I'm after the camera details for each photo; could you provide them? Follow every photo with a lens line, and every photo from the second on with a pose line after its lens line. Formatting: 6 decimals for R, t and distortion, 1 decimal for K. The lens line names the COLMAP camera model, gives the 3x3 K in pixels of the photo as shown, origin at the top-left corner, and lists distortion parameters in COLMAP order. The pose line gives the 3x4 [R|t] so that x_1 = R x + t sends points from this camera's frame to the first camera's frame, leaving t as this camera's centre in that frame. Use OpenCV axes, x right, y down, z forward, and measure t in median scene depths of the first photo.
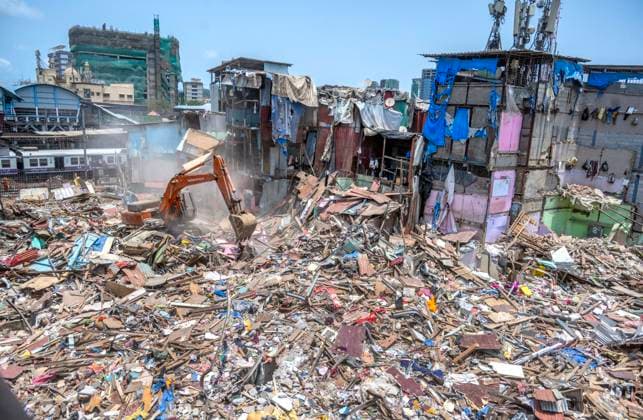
lens RADIAL K [[447.4, 0, 321.6], [0, 447.4, 213.3], [0, 0, 1]] dist [-0.012416, 0.001340]
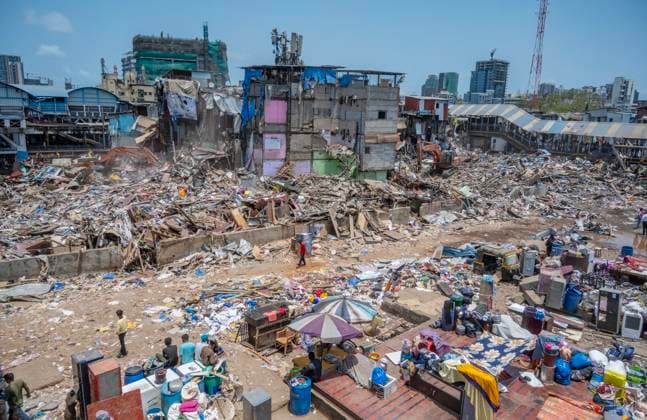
lens RADIAL K [[450.1, 0, 323.5], [0, 450.1, 210.3], [0, 0, 1]] dist [-0.012416, 0.001340]
pose [[0.989190, 0.015942, -0.145769, 0.252115], [-0.015638, 0.999872, 0.003231, 0.056294], [0.145802, -0.000917, 0.989313, -0.204213]]
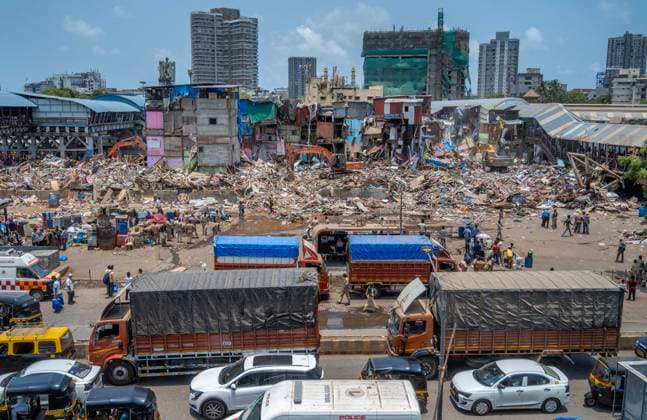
lens RADIAL K [[624.7, 0, 323.1], [0, 624.7, 209.6], [0, 0, 1]] dist [-0.011305, 0.000000]
pose [[0.730651, 0.070142, -0.679138, 0.950497], [-0.114784, 0.993170, -0.020915, 0.071496], [0.673033, 0.093236, 0.733712, -0.213094]]
